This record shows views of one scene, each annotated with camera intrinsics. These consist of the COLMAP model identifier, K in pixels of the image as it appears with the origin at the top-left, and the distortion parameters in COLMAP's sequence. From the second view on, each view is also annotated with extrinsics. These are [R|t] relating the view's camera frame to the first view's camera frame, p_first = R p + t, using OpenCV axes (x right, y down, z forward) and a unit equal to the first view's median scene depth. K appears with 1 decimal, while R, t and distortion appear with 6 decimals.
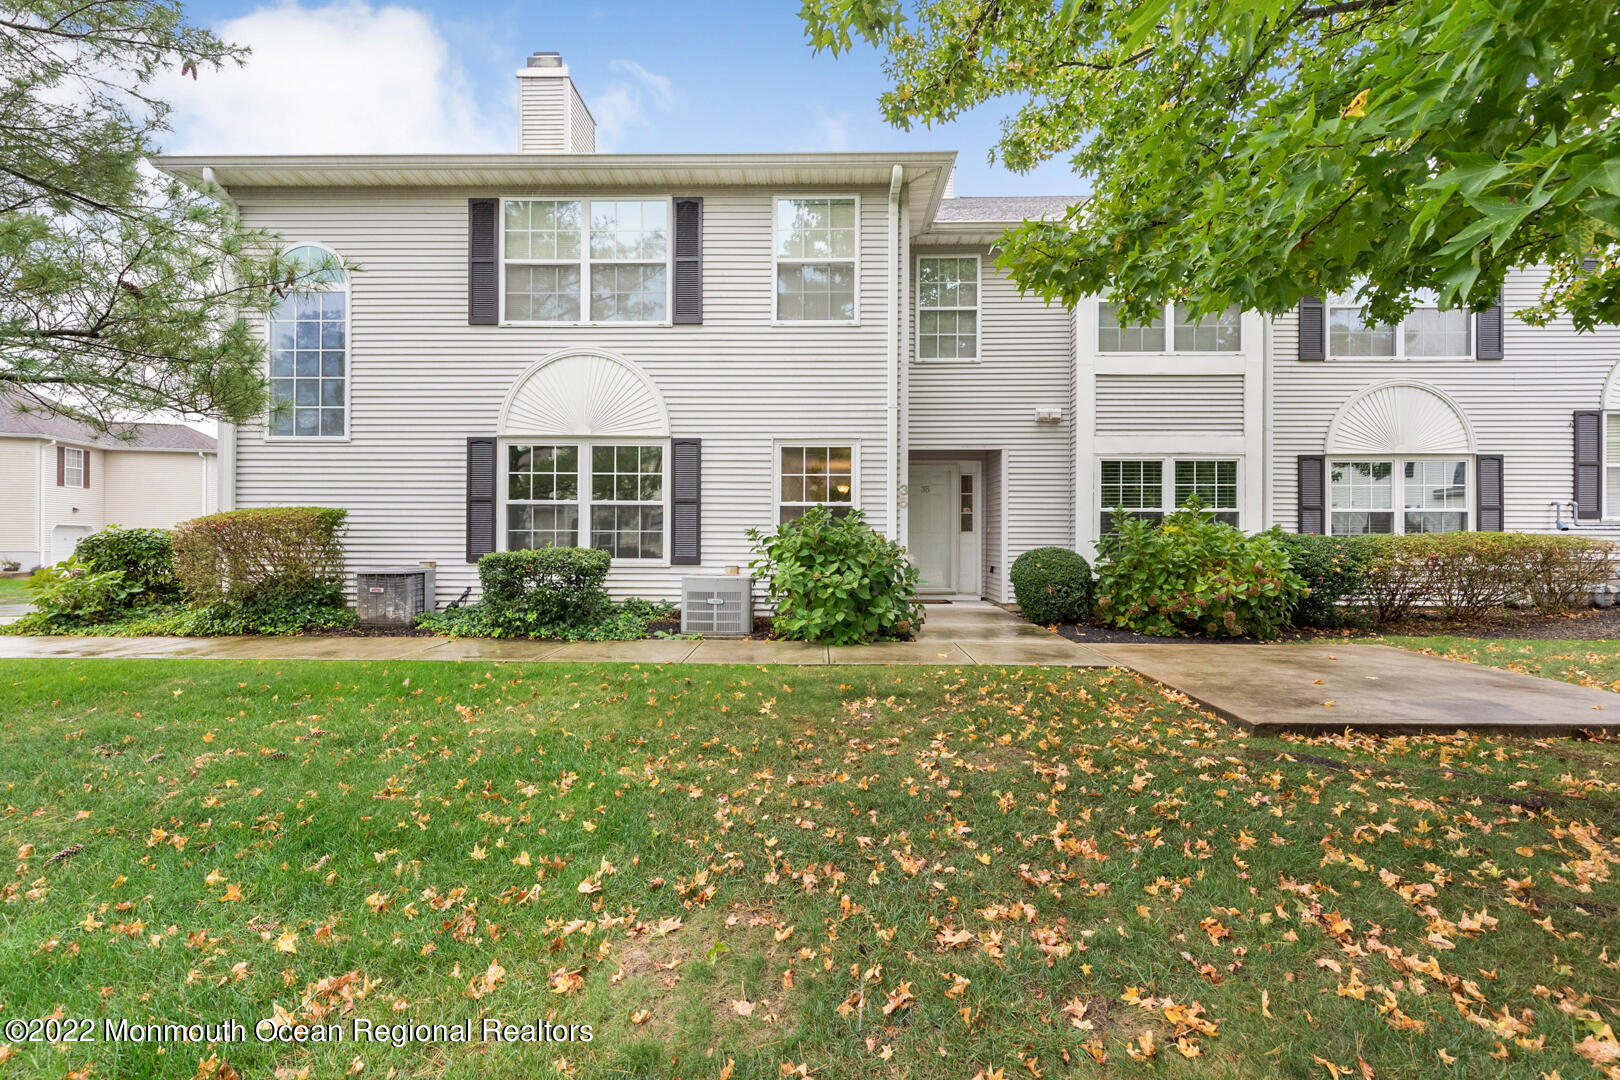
lens RADIAL K [[734.9, 0, 806.4], [0, 734.9, 537.5], [0, 0, 1]] dist [0.001216, -0.000273]
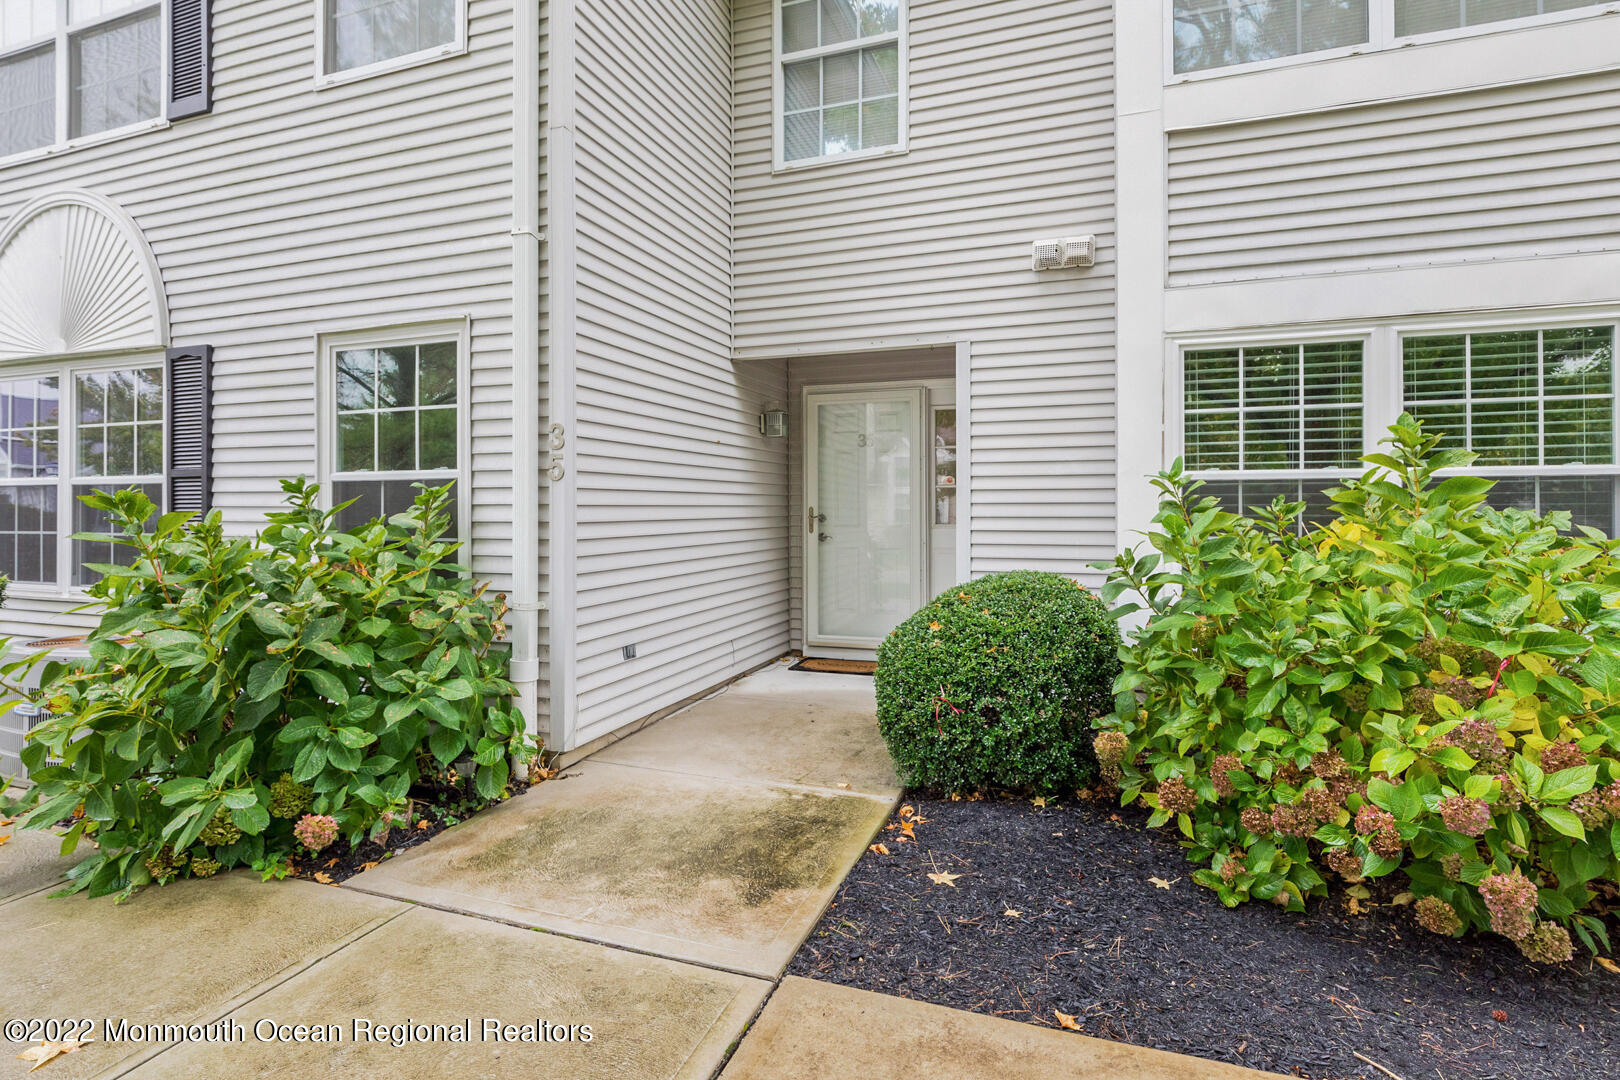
lens RADIAL K [[812.3, 0, 815.7], [0, 812.3, 507.4], [0, 0, 1]] dist [-0.002297, -0.000479]
pose [[0.950700, -0.005668, -0.310060, 0.405400], [0.005164, 0.999984, -0.002446, -0.024248], [0.310069, 0.000724, 0.950714, 0.613668]]
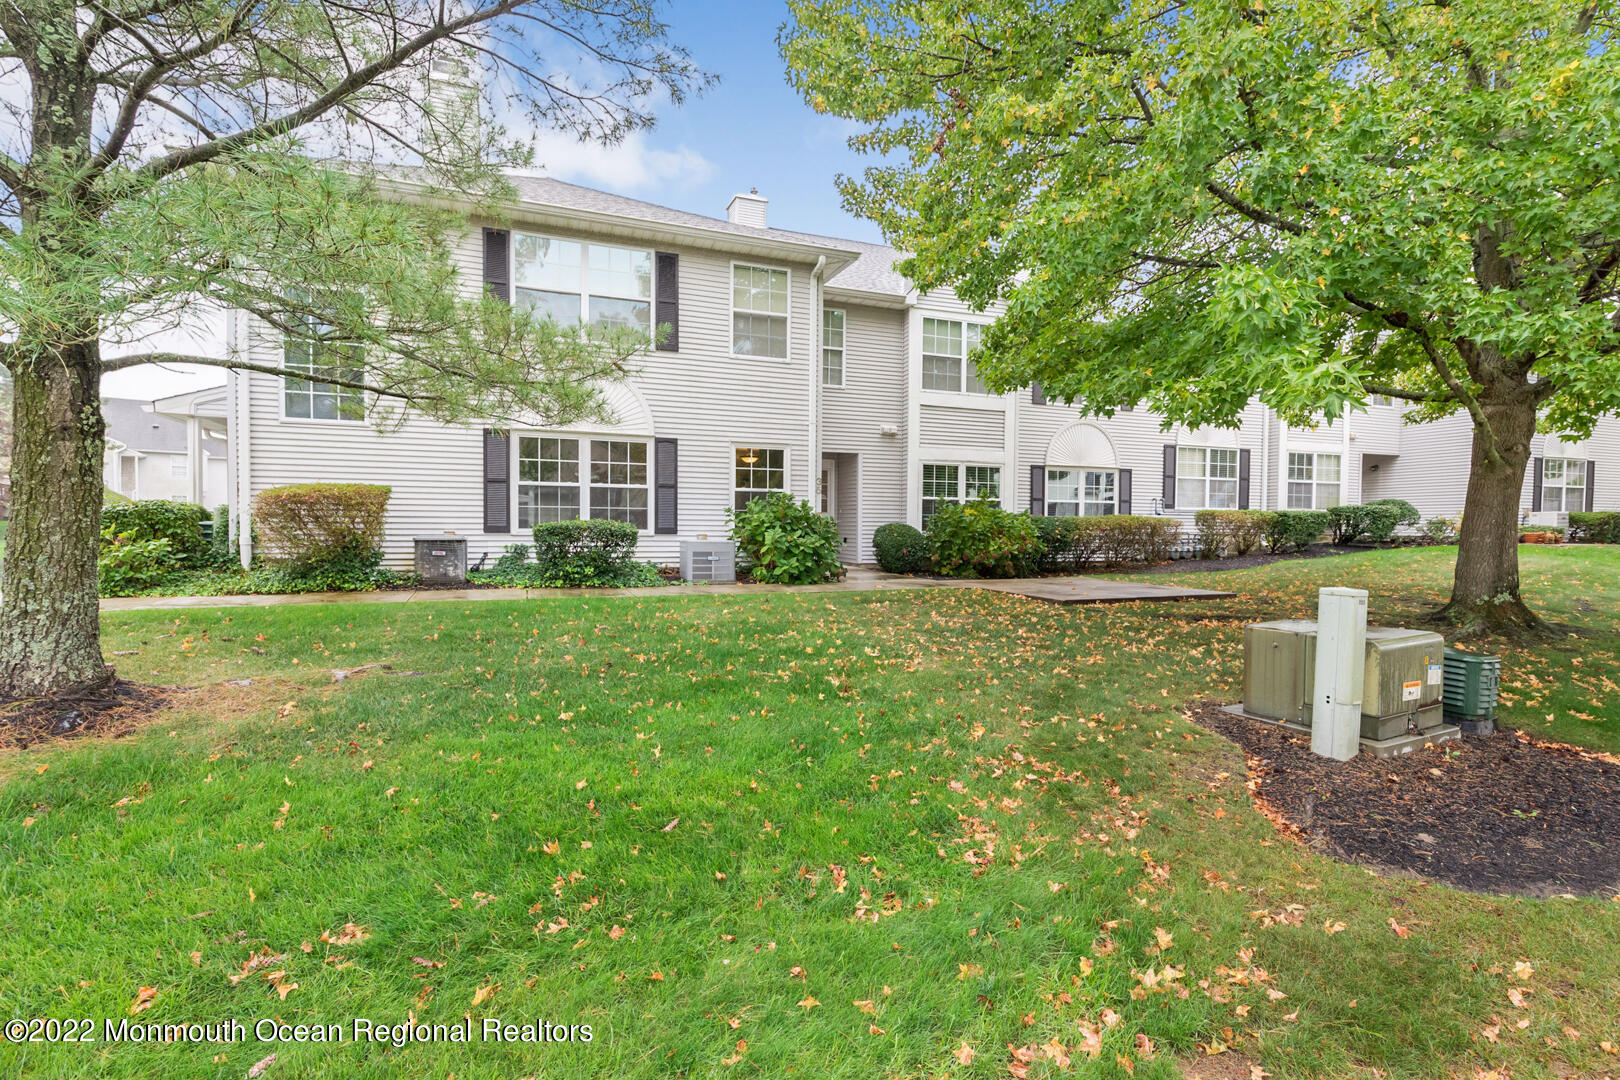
lens RADIAL K [[772.2, 0, 812.1], [0, 772.2, 556.5], [0, 0, 1]] dist [0.003096, 0.000093]
pose [[0.920238, -0.012017, 0.391175, -0.468200], [-0.003841, 0.999203, 0.039731, 0.021340], [-0.391341, -0.038065, 0.919458, -0.383427]]
